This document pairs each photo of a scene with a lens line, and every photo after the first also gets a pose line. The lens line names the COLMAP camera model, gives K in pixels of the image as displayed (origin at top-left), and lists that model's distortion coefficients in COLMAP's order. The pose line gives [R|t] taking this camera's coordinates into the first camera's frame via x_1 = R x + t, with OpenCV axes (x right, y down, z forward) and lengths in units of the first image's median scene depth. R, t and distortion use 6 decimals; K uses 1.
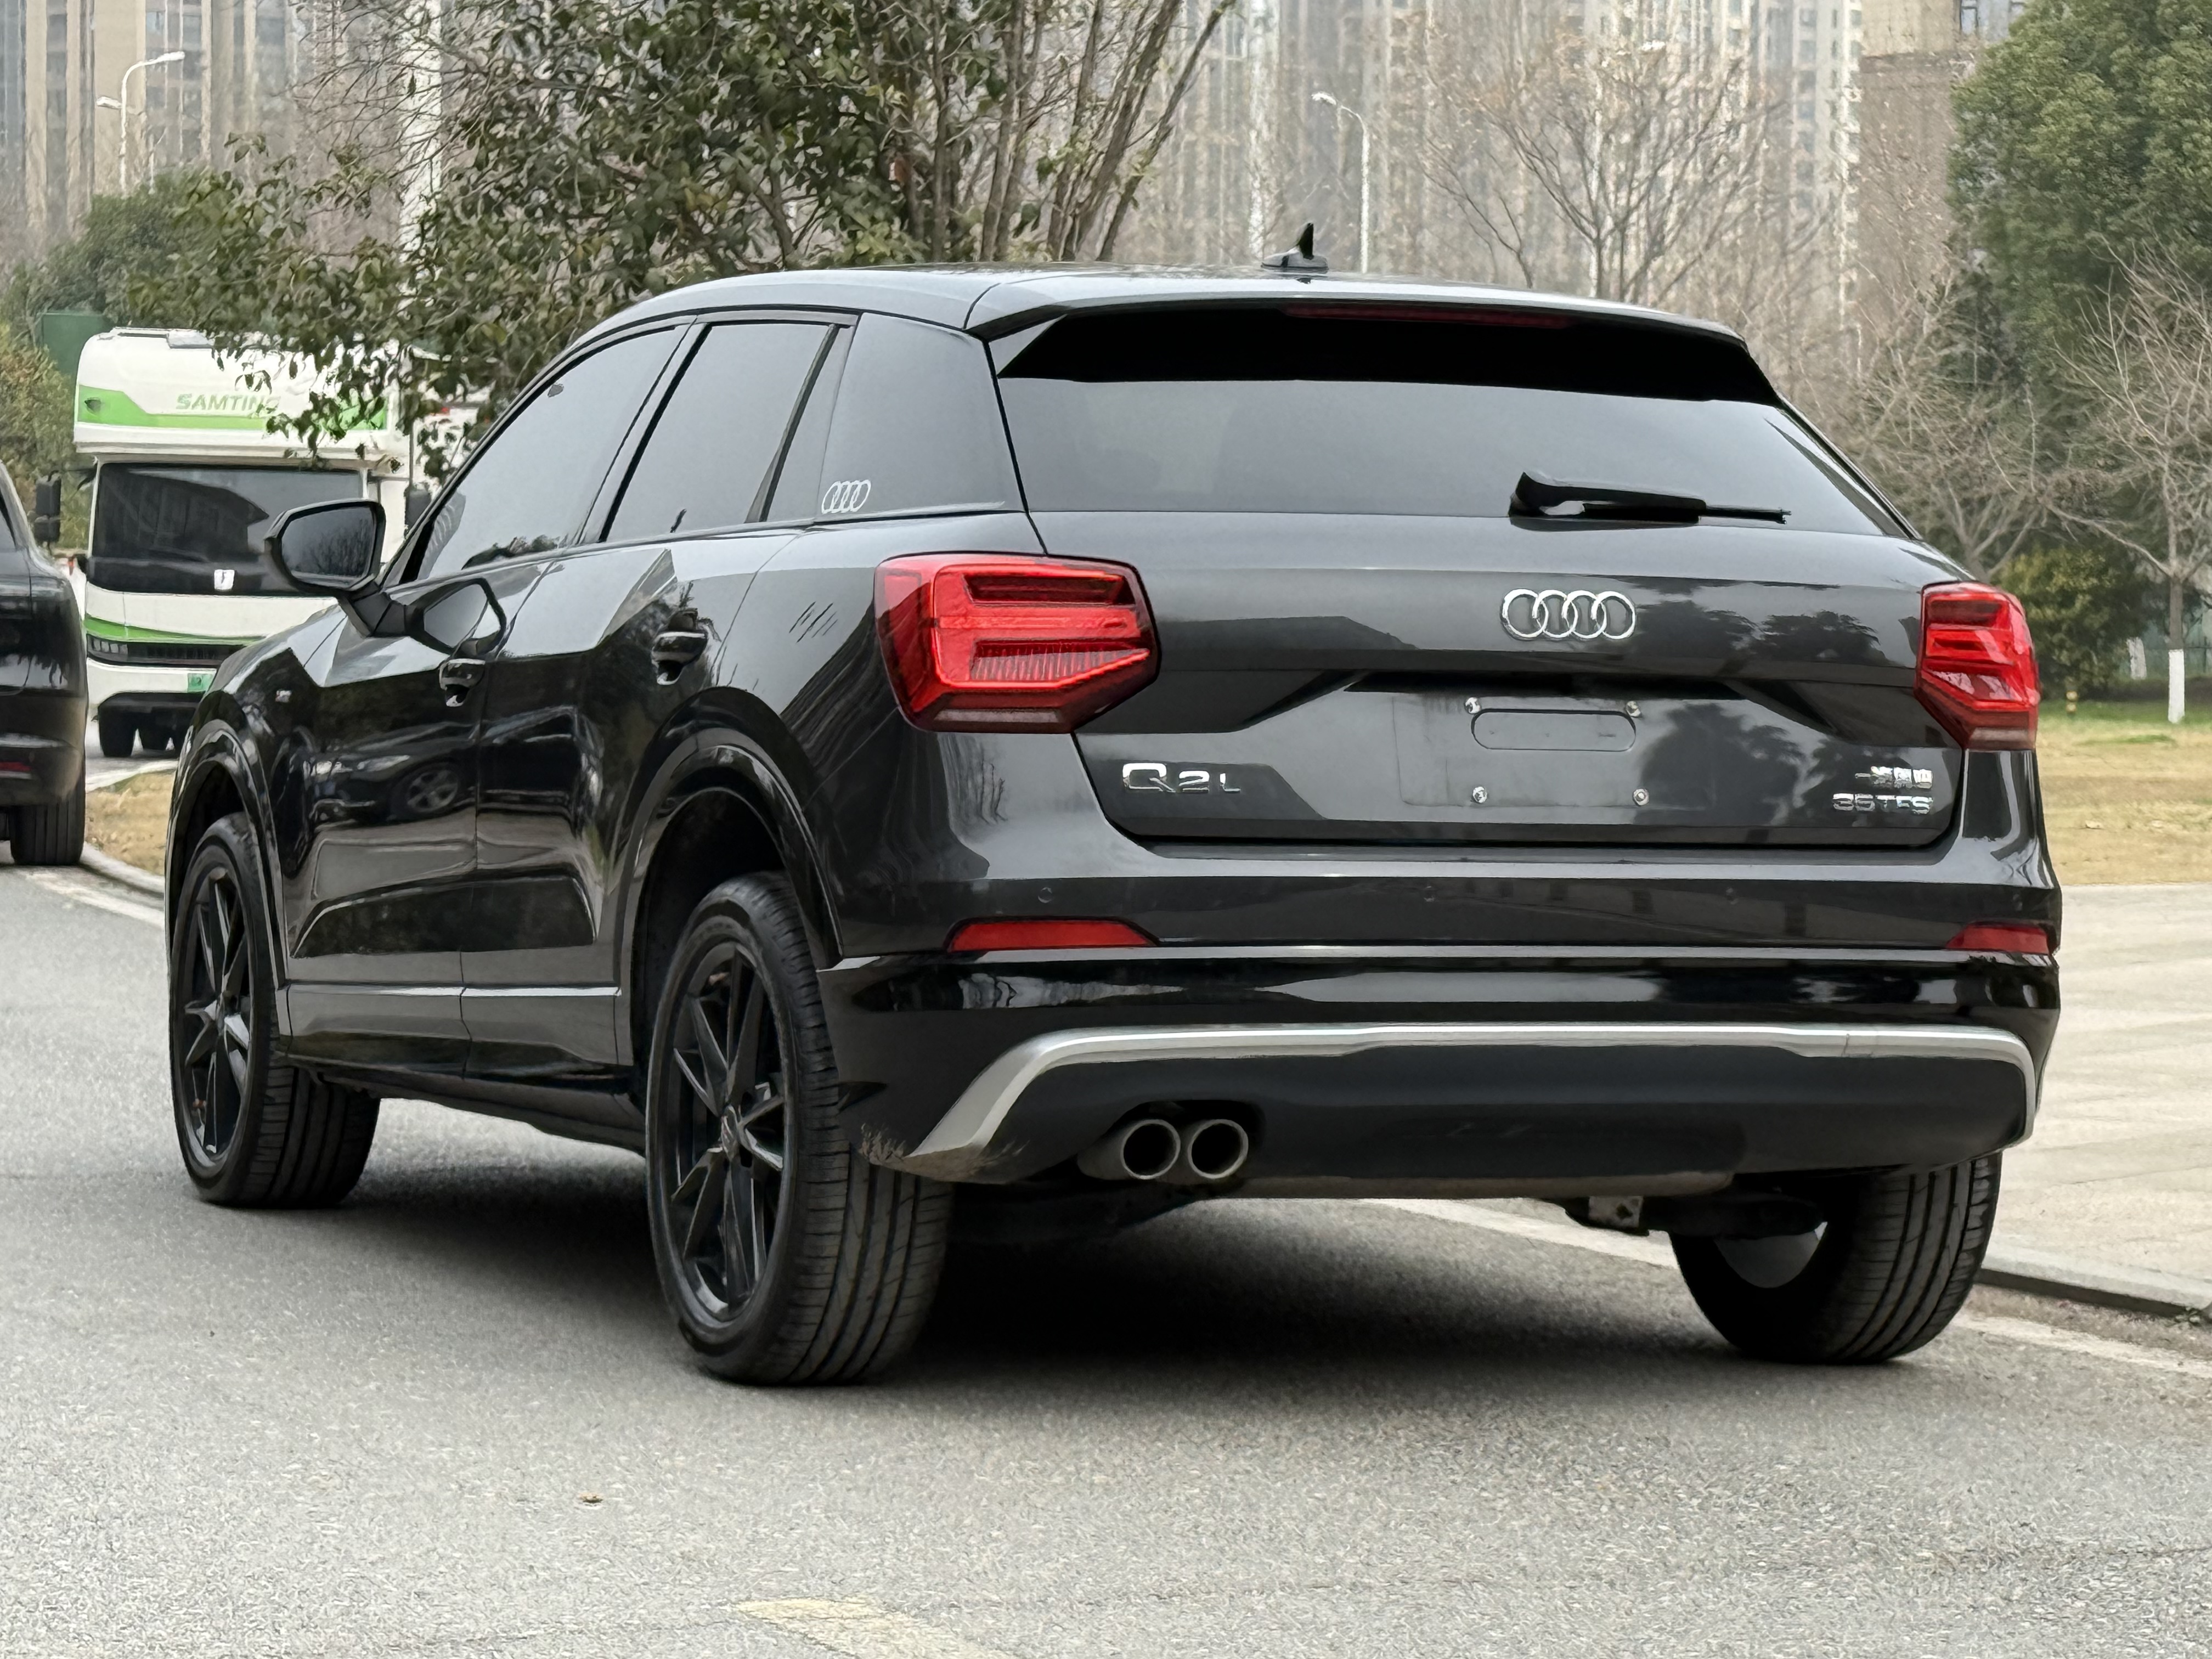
lens RADIAL K [[6455.7, 0, 1113.0], [0, 6455.7, 825.8], [0, 0, 1]] dist [0.072241, 0.000000]
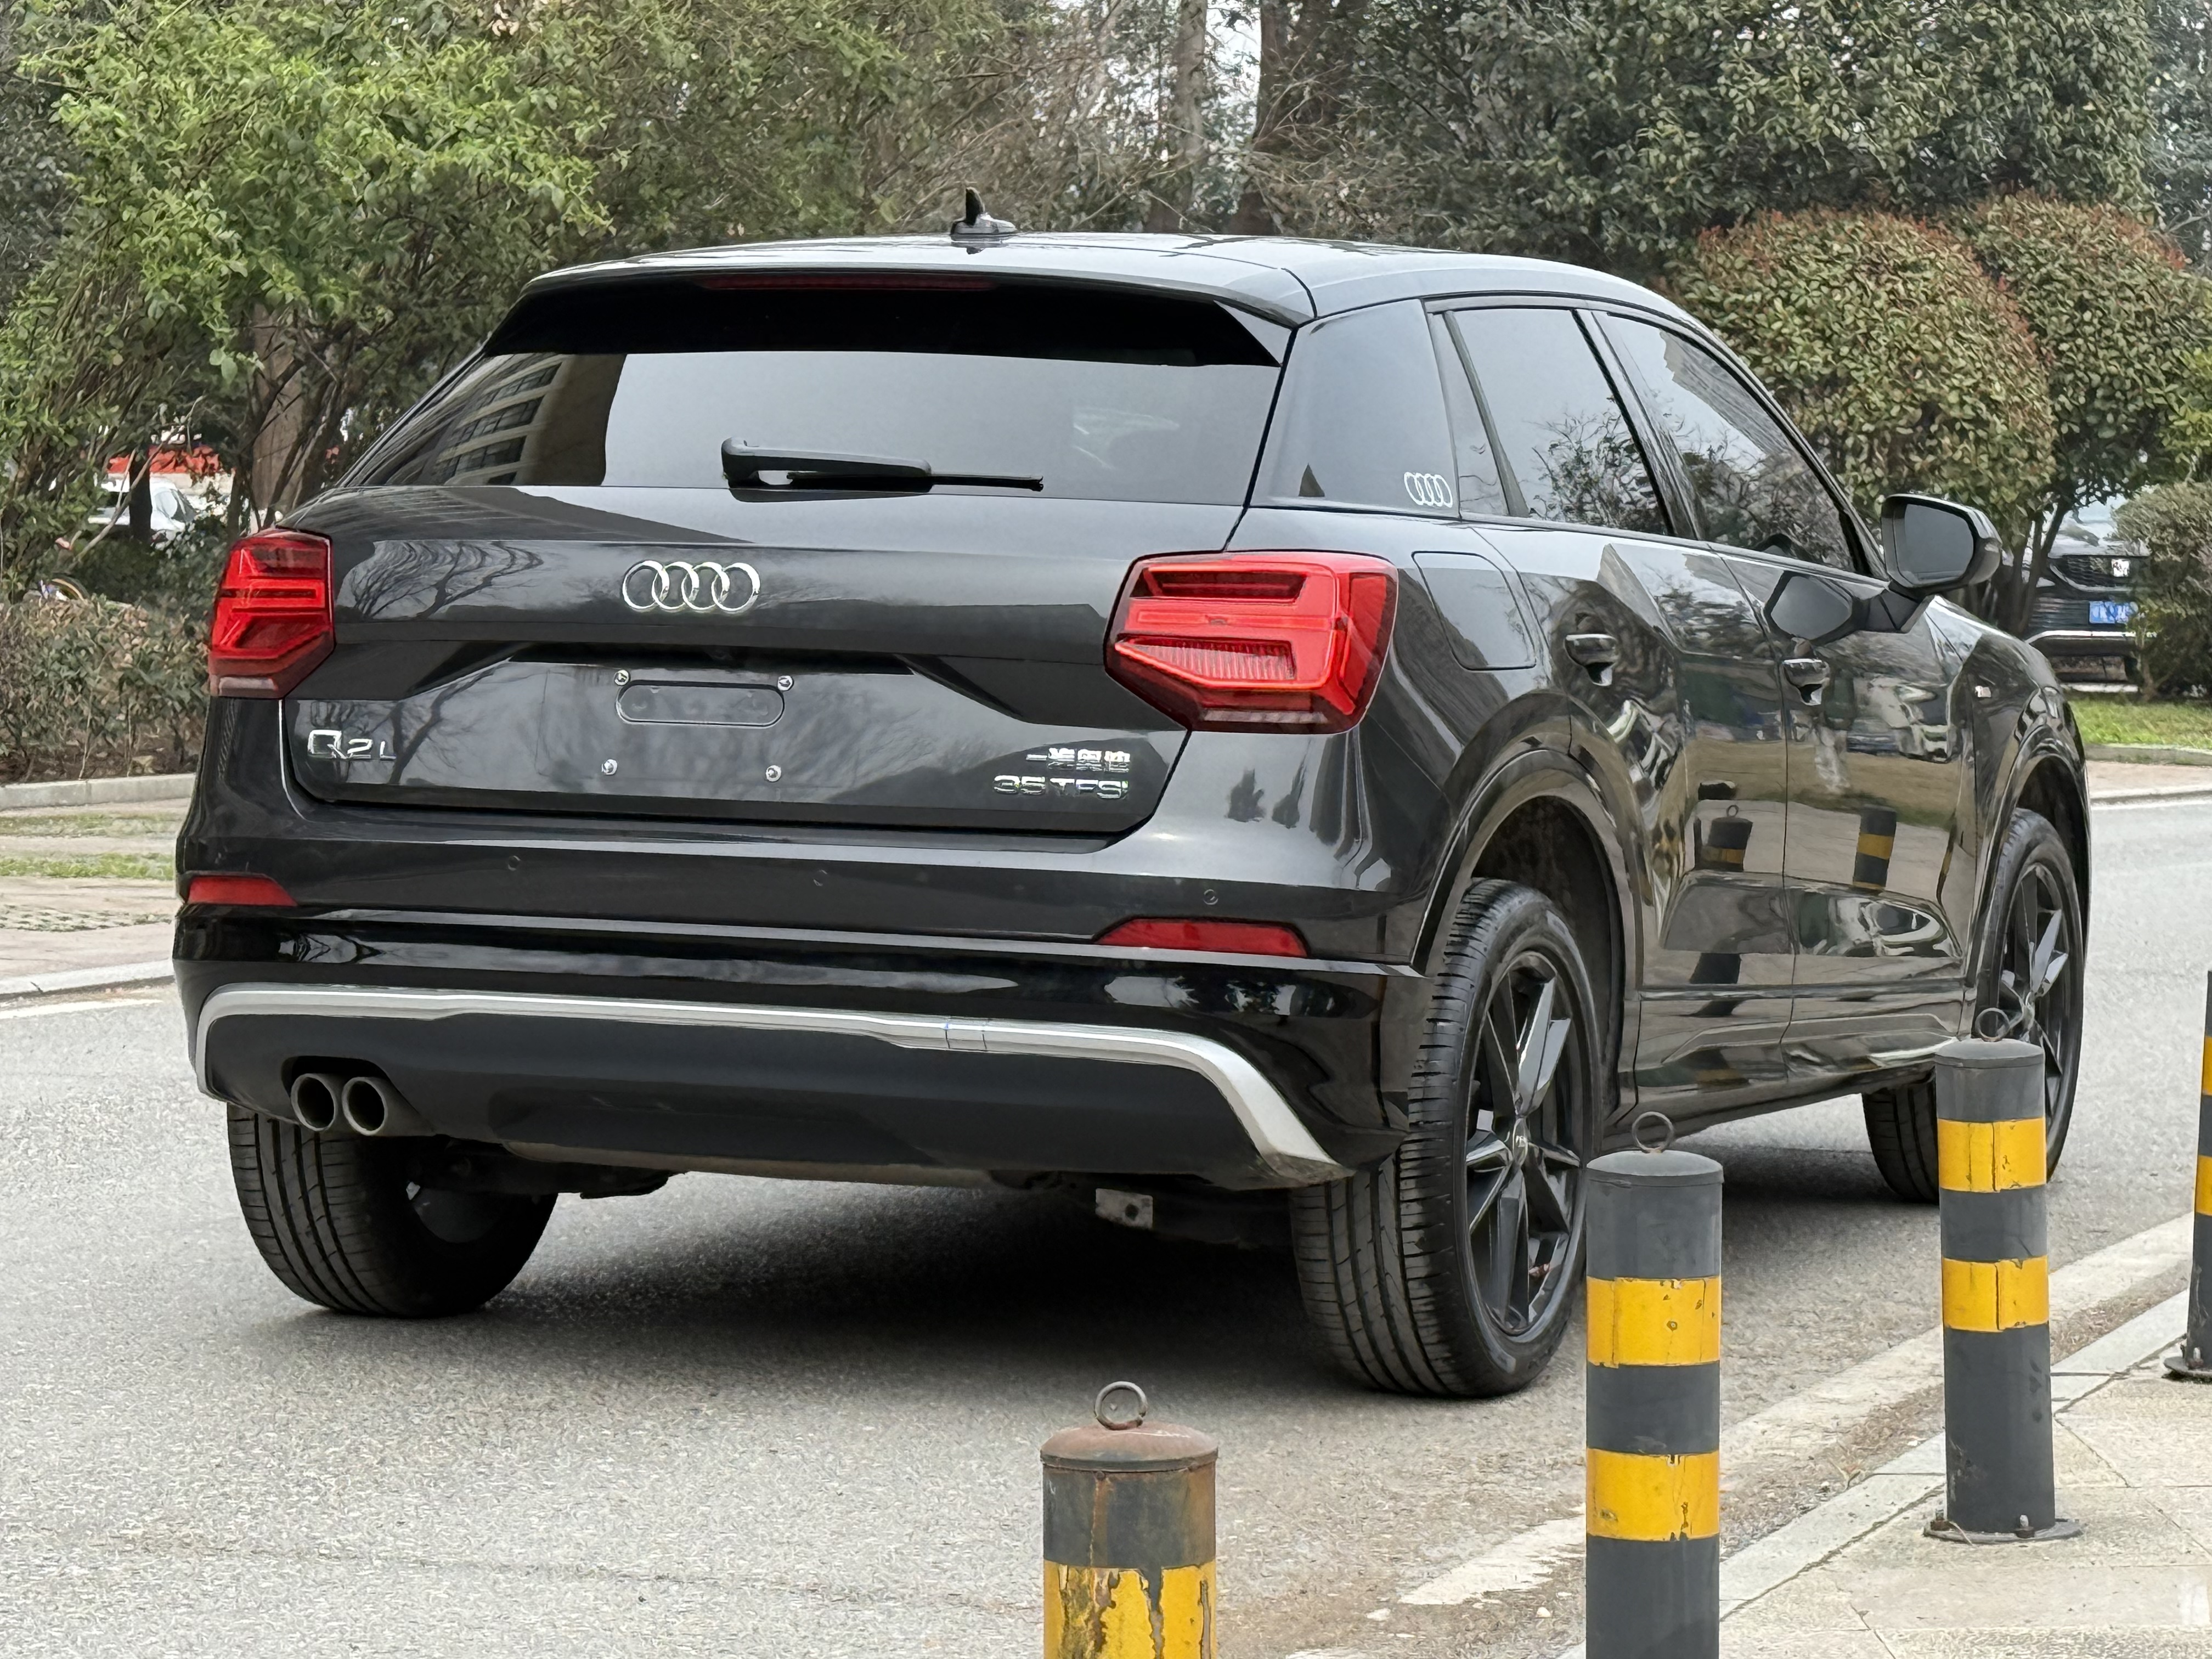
lens RADIAL K [[6455.7, 0, 1108.7], [0, 6455.7, 822.5], [0, 0, 1]] dist [0.072241, 0.000000]
pose [[0.712709, 0.025500, -0.700997, 0.800524], [-0.023576, 0.999645, 0.012394, -0.010322], [0.701064, 0.007694, 0.713057, 0.338397]]
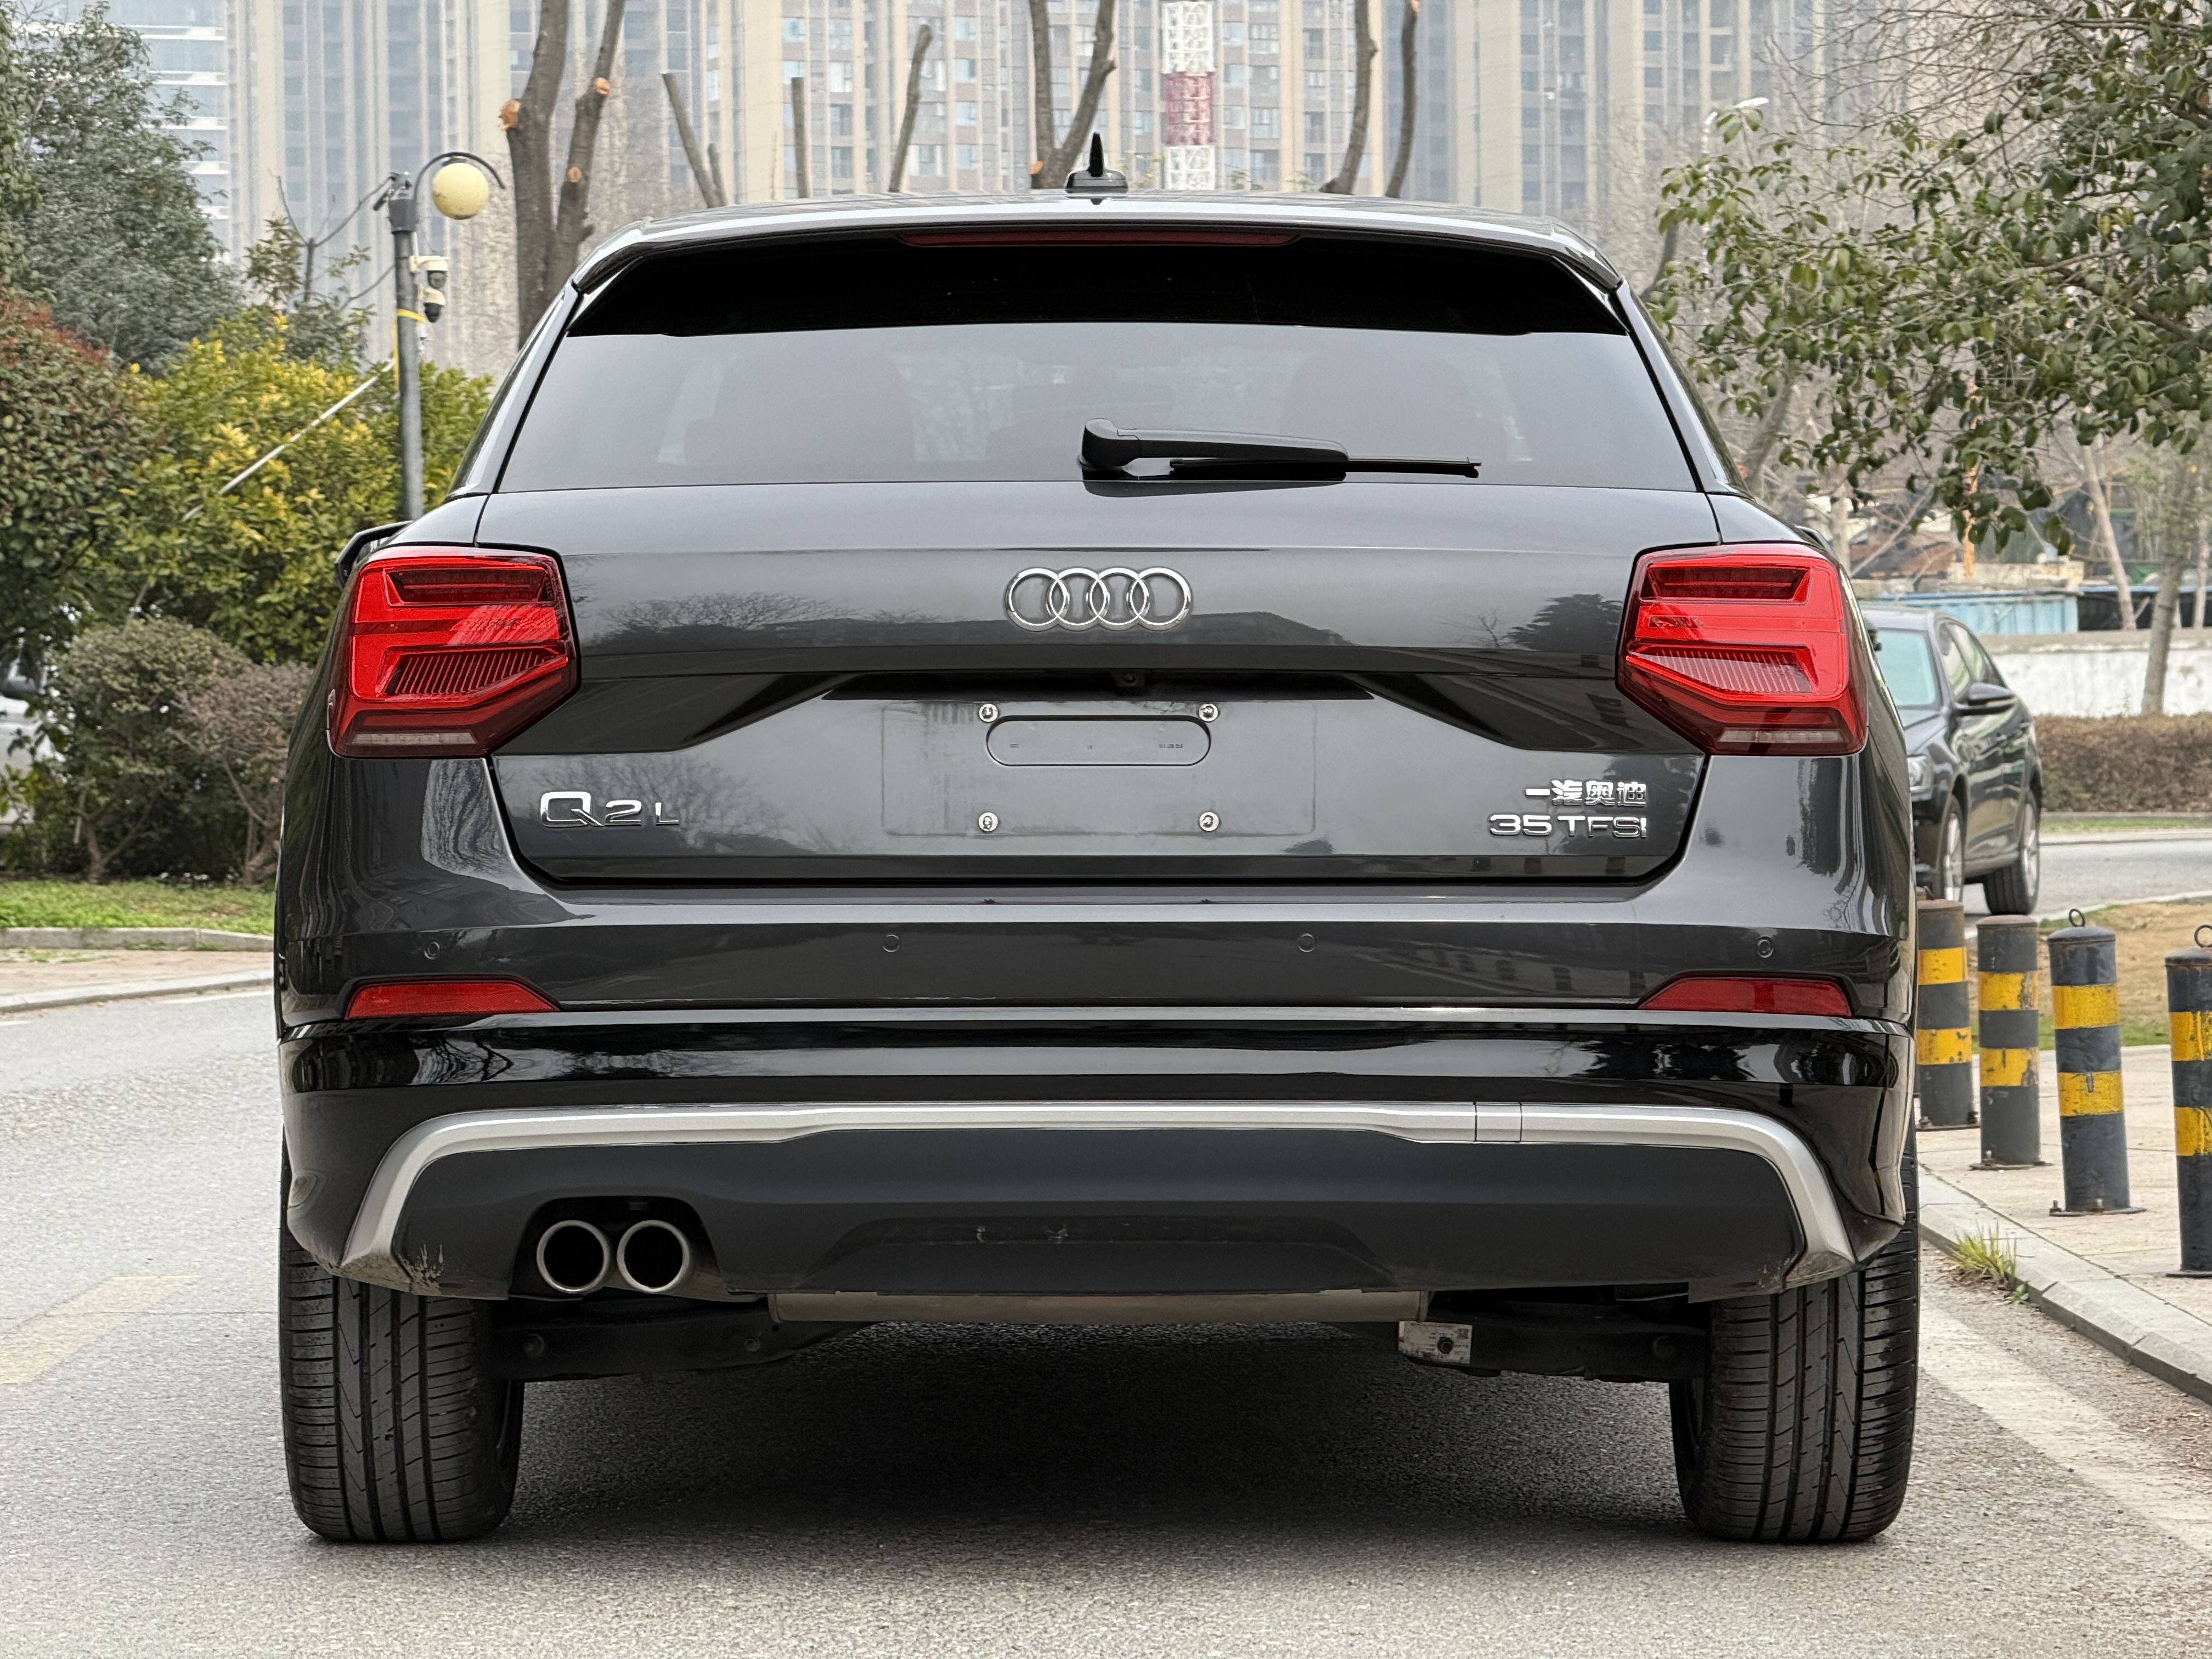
lens RADIAL K [[7726.1, 0, 1100.9], [0, 7726.1, 844.6], [0, 0, 1]] dist [0.286916, 0.000000]
pose [[0.926693, -0.018785, -0.375349, 0.430573], [0.012289, 0.999731, -0.019693, 0.017228], [0.375618, 0.013636, 0.926674, 0.099645]]
